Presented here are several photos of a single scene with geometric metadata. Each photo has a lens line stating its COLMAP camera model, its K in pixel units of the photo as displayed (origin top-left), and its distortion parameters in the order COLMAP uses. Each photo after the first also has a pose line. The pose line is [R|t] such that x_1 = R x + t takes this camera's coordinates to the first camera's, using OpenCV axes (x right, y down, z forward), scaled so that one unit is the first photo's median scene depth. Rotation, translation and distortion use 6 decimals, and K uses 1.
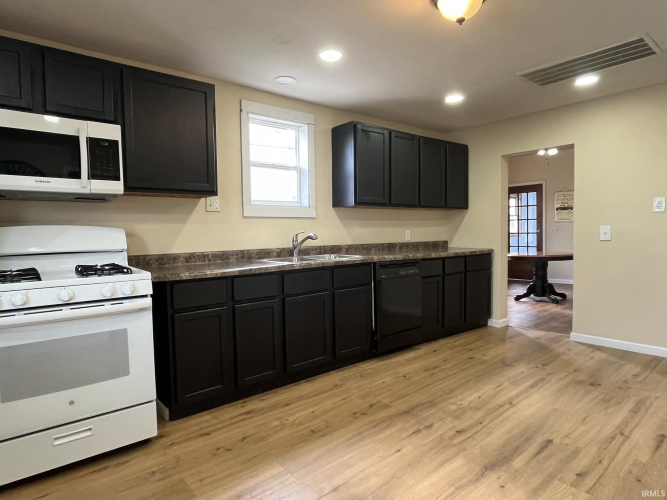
lens RADIAL K [[396.5, 0, 330.1], [0, 396.5, 251.9], [0, 0, 1]] dist [-0.002291, -0.000989]
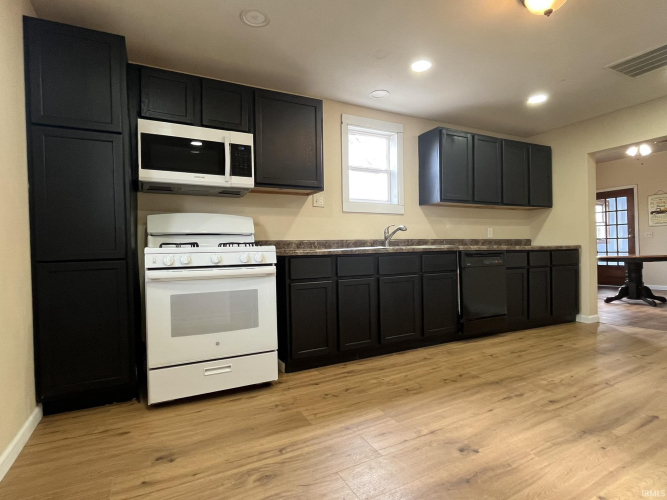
lens RADIAL K [[353.6, 0, 330.2], [0, 353.6, 251.4], [0, 0, 1]] dist [-0.001100, -0.000548]
pose [[0.976674, 0.000070, -0.214727, -0.036577], [-0.009318, 0.999072, -0.042055, 0.092183], [0.214525, 0.043075, 0.975768, -0.037095]]
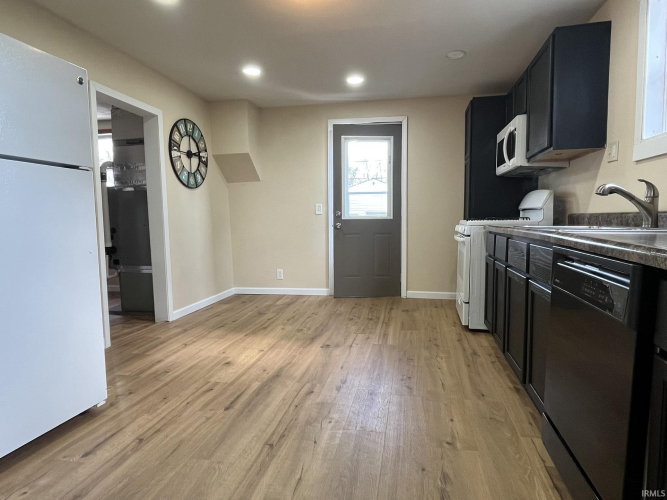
lens RADIAL K [[399.3, 0, 324.7], [0, 399.3, 249.9], [0, 0, 1]] dist [-0.002399, -0.000694]
pose [[-0.799270, 0.070512, -0.596821, 0.758673], [-0.013394, 0.990756, 0.134991, -0.032881], [0.600822, 0.115888, -0.790938, 1.542422]]
